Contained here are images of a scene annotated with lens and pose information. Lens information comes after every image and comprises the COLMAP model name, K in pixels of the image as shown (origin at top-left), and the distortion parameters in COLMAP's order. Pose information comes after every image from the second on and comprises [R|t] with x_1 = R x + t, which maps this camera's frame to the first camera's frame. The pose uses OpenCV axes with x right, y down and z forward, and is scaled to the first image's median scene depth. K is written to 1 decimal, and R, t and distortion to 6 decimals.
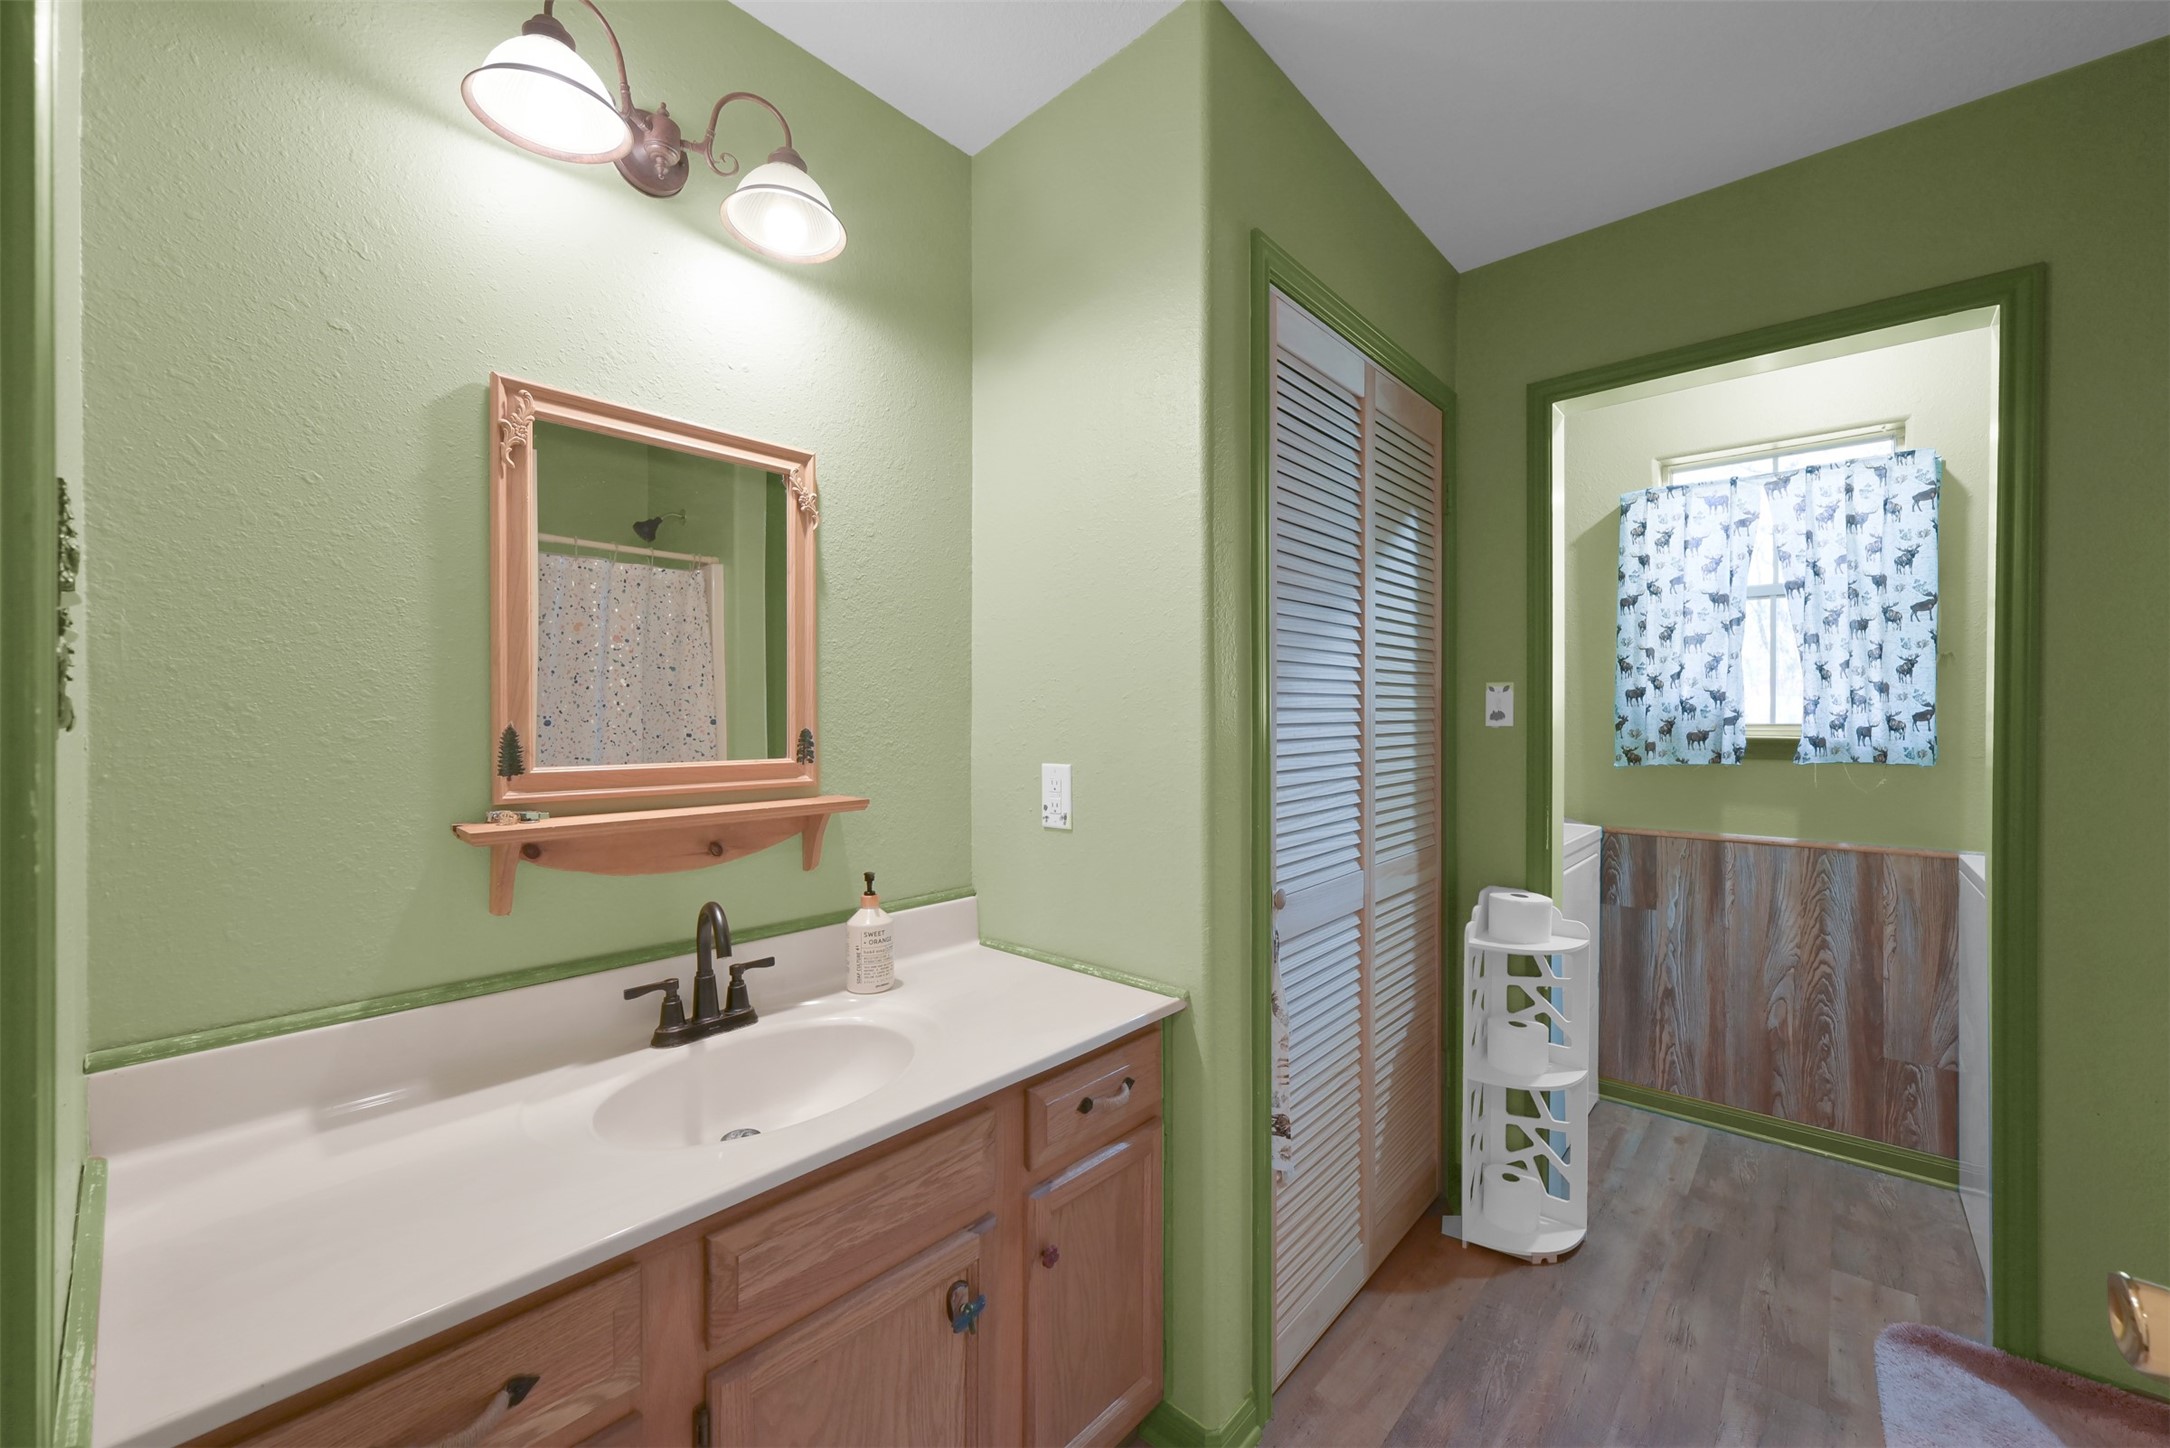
lens RADIAL K [[855.1, 0, 1081.1], [0, 855.1, 721.2], [0, 0, 1]] dist [-0.001468, 0.000176]
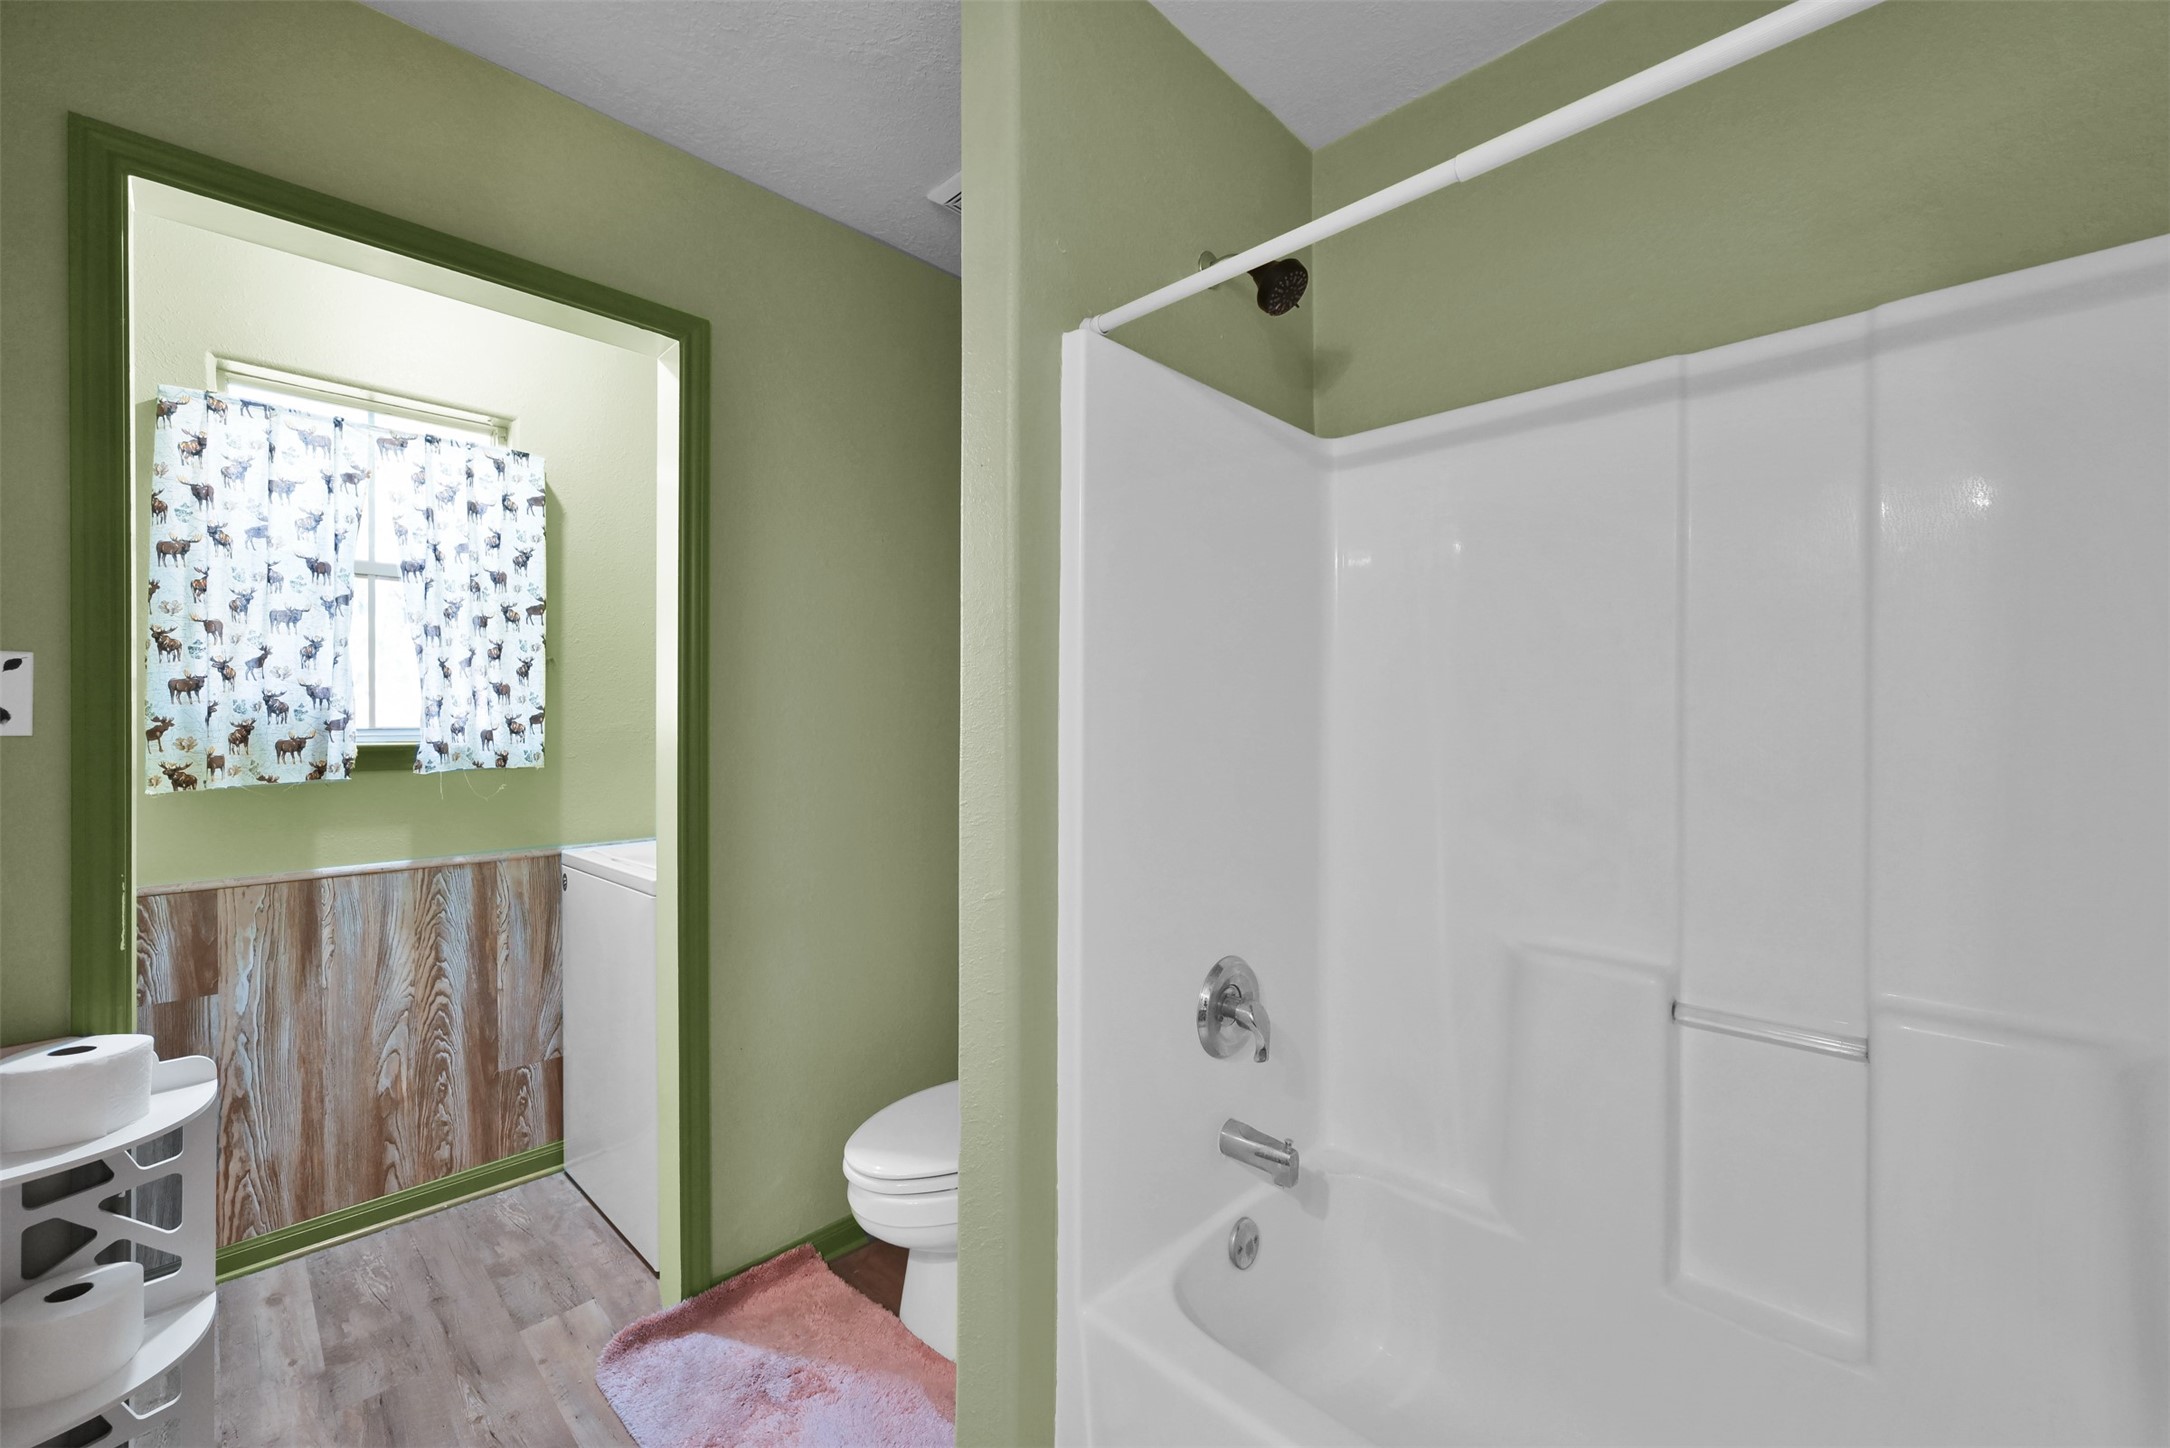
lens RADIAL K [[855.1, 0, 1081.1], [0, 855.1, 721.2], [0, 0, 1]] dist [-0.001468, 0.000176]
pose [[0.050516, -0.000345, 0.998723, 0.006960], [0.005046, 0.999987, 0.000091, -0.000113], [-0.998711, 0.005035, 0.050517, 0.278187]]
